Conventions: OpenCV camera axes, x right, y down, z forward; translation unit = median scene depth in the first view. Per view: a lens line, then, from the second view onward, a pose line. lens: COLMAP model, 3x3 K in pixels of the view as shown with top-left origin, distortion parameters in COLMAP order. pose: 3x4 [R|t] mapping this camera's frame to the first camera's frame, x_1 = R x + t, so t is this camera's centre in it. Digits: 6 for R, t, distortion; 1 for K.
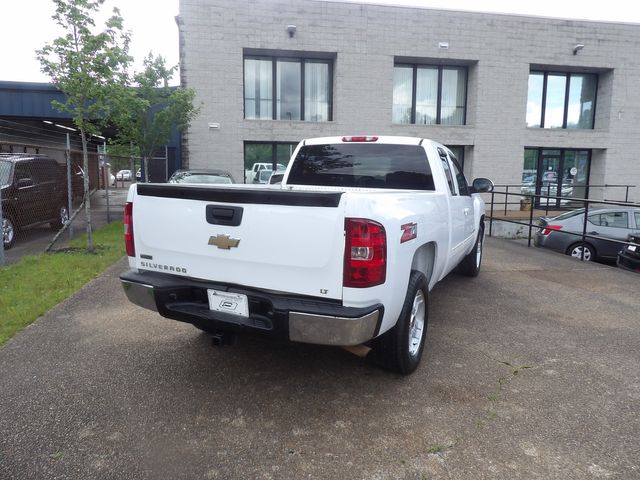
lens RADIAL K [[450.3, 0, 323.0], [0, 450.3, 233.0], [0, 0, 1]] dist [-0.013648, 0.021964]
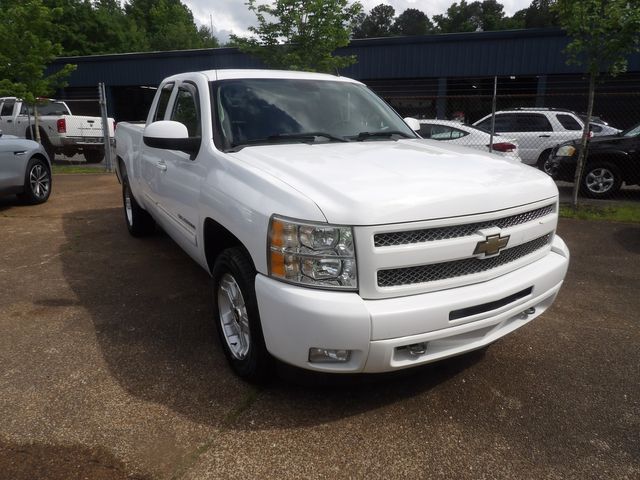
lens RADIAL K [[450.3, 0, 320.9], [0, 450.3, 233.8], [0, 0, 1]] dist [-0.013648, 0.021964]
pose [[-0.552650, 0.194695, -0.810353, 0.902397], [-0.123572, 0.942439, 0.310705, -0.234227], [0.824201, 0.271848, -0.496781, 1.861588]]
